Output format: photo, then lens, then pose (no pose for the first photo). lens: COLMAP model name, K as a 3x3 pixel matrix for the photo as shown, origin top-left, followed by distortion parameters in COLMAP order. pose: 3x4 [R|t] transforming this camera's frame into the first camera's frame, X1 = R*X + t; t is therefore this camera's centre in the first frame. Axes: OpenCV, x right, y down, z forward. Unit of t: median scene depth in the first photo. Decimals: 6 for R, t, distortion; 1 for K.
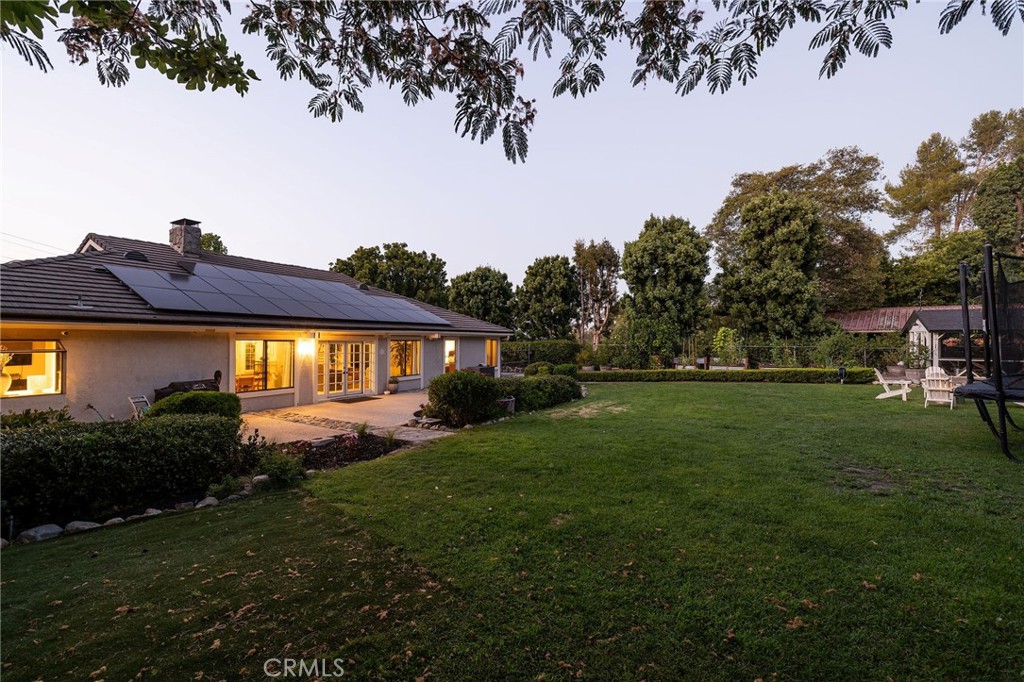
lens RADIAL K [[436.0, 0, 512.0], [0, 436.0, 341.0], [0, 0, 1]] dist [-0.000361, -0.000039]
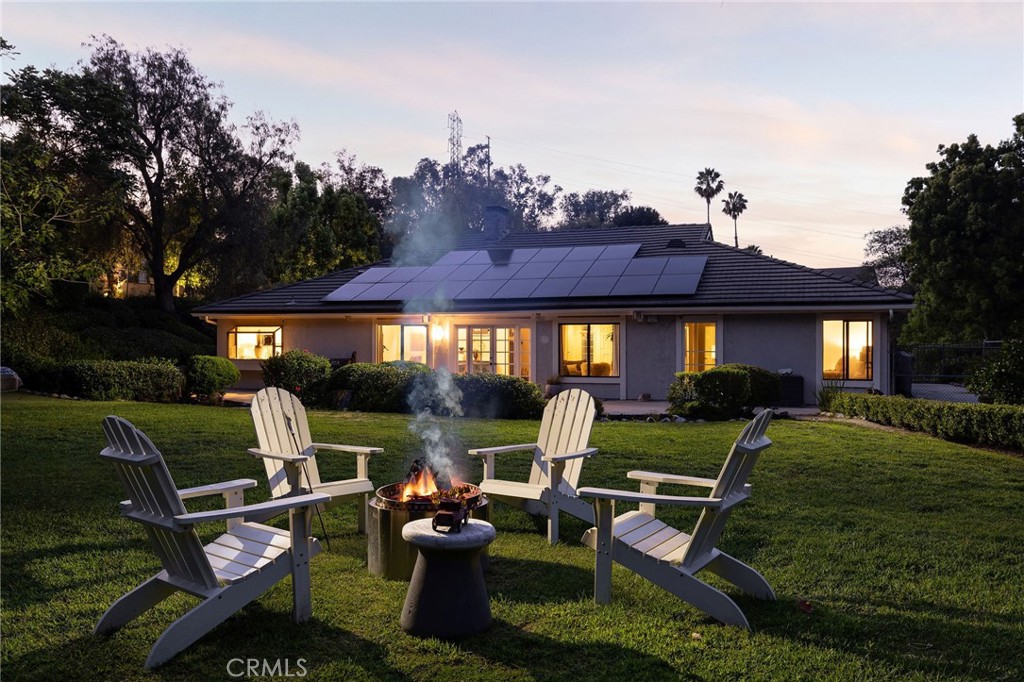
lens RADIAL K [[816.3, 0, 512.0], [0, 816.3, 341.0], [0, 0, 1]] dist [-0.003656, -0.002313]
pose [[0.157279, -0.003103, -0.987549, 0.970386], [-0.002338, 0.999991, -0.003515, 0.030188], [0.987552, 0.002862, 0.157270, 0.679280]]
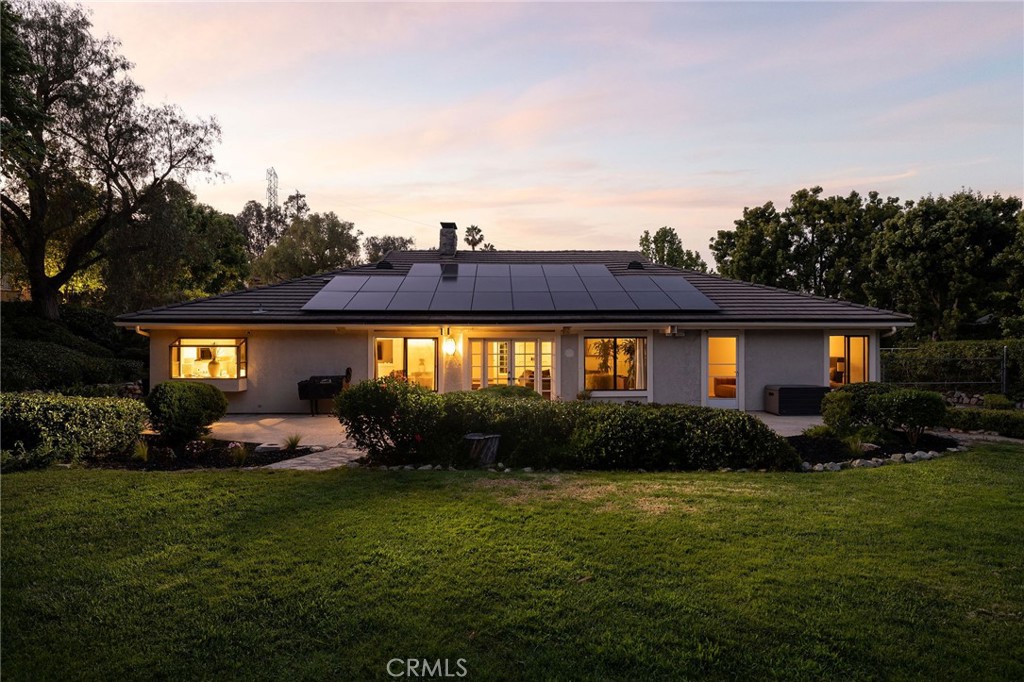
lens RADIAL K [[540.5, 0, 512.0], [0, 540.5, 341.0], [0, 0, 1]] dist [-0.003487, 0.000377]
pose [[0.519084, -0.008241, -0.854684, 0.385765], [0.001892, 0.999962, -0.008492, 0.011206], [0.854721, 0.002791, 0.519080, 0.424312]]
